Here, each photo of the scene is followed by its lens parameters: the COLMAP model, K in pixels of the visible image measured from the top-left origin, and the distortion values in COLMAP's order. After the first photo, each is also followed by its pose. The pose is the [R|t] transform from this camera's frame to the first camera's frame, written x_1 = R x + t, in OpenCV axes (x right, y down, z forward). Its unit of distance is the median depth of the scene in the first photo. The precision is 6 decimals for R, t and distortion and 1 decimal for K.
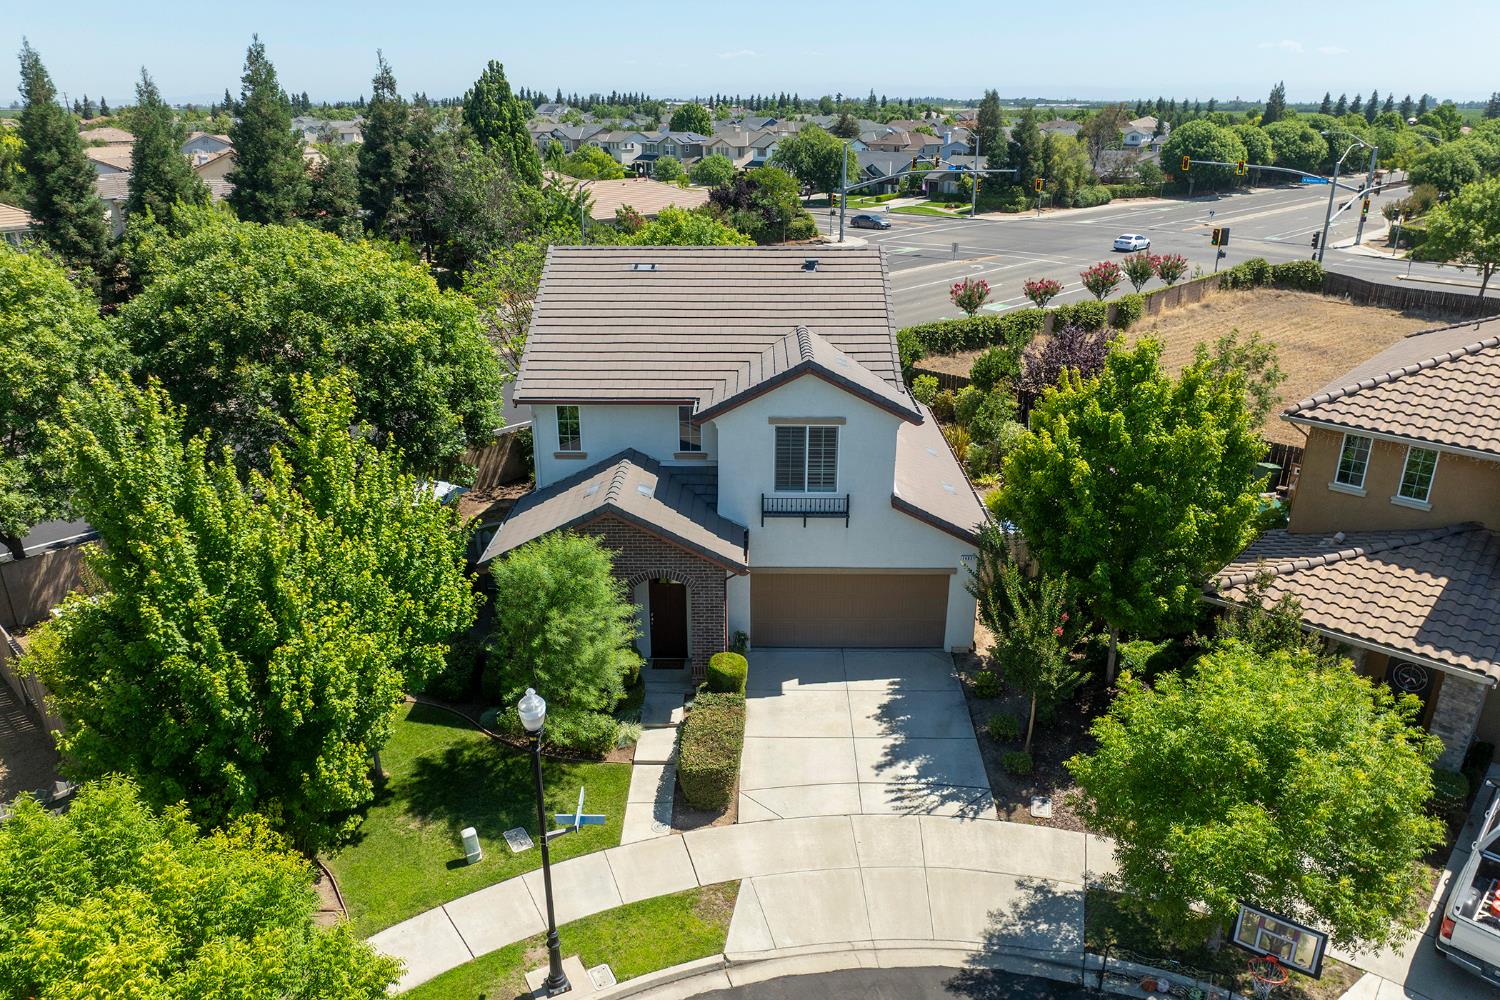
lens RADIAL K [[1058.4, 0, 747.4], [0, 1058.4, 528.8], [0, 0, 1]] dist [-0.043773, 0.010572]
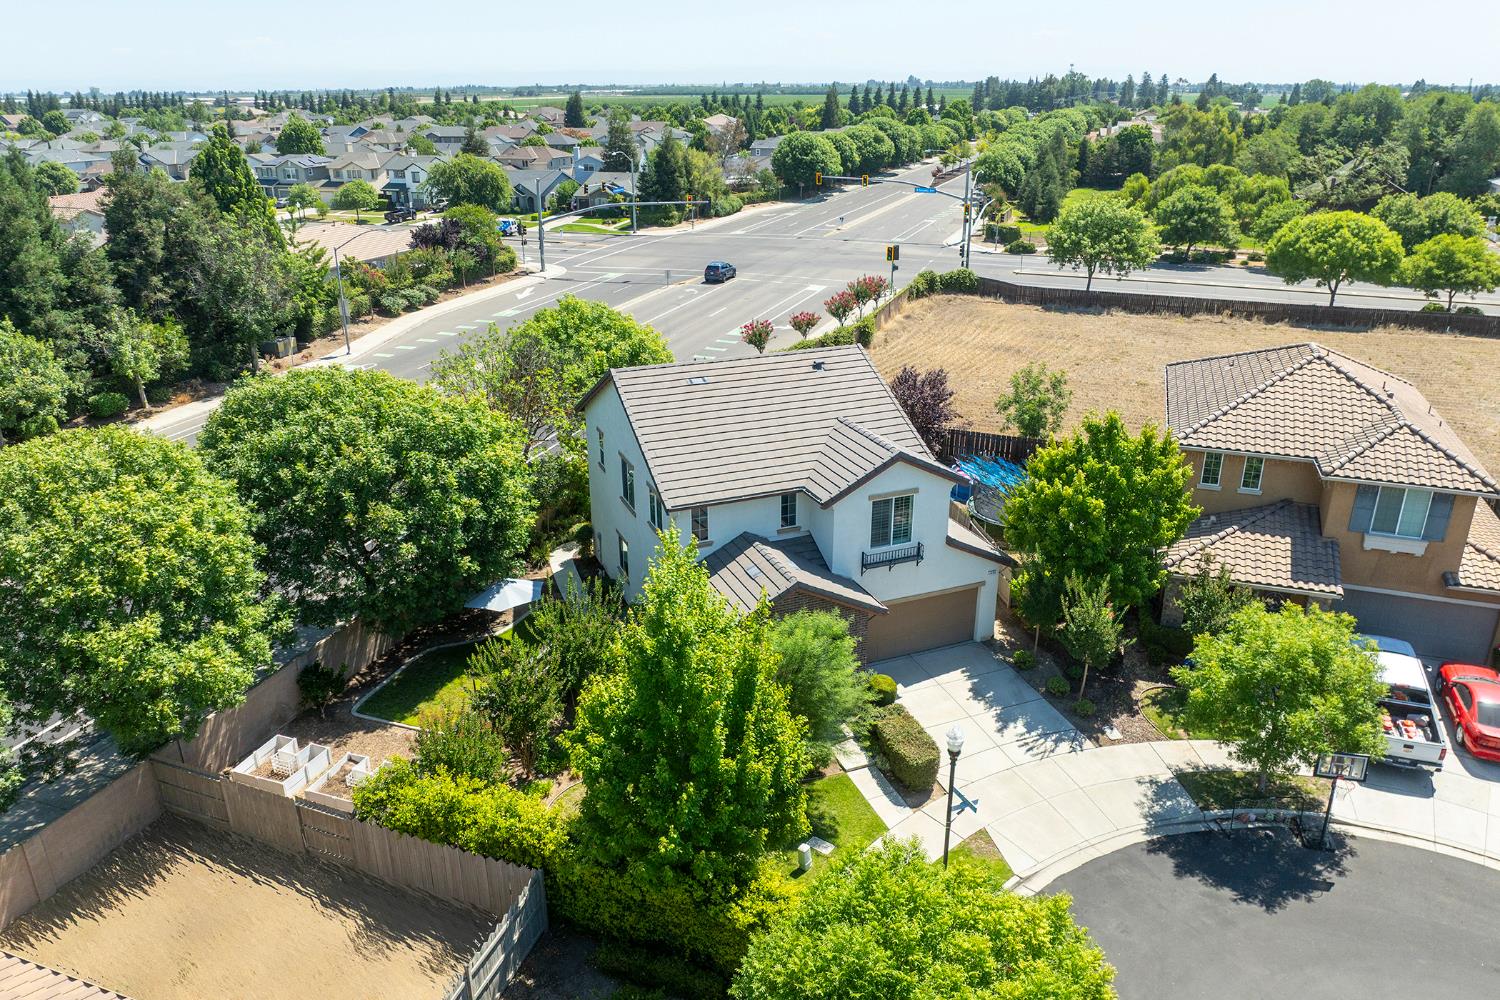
lens RADIAL K [[1055.0, 0, 746.9], [0, 1055.0, 503.6], [0, 0, 1]] dist [-0.035729, -0.001389]
pose [[0.920074, -0.148159, 0.362647, -0.567463], [0.151134, 0.988304, 0.020328, -0.136351], [-0.361417, 0.036105, 0.931705, -0.175496]]
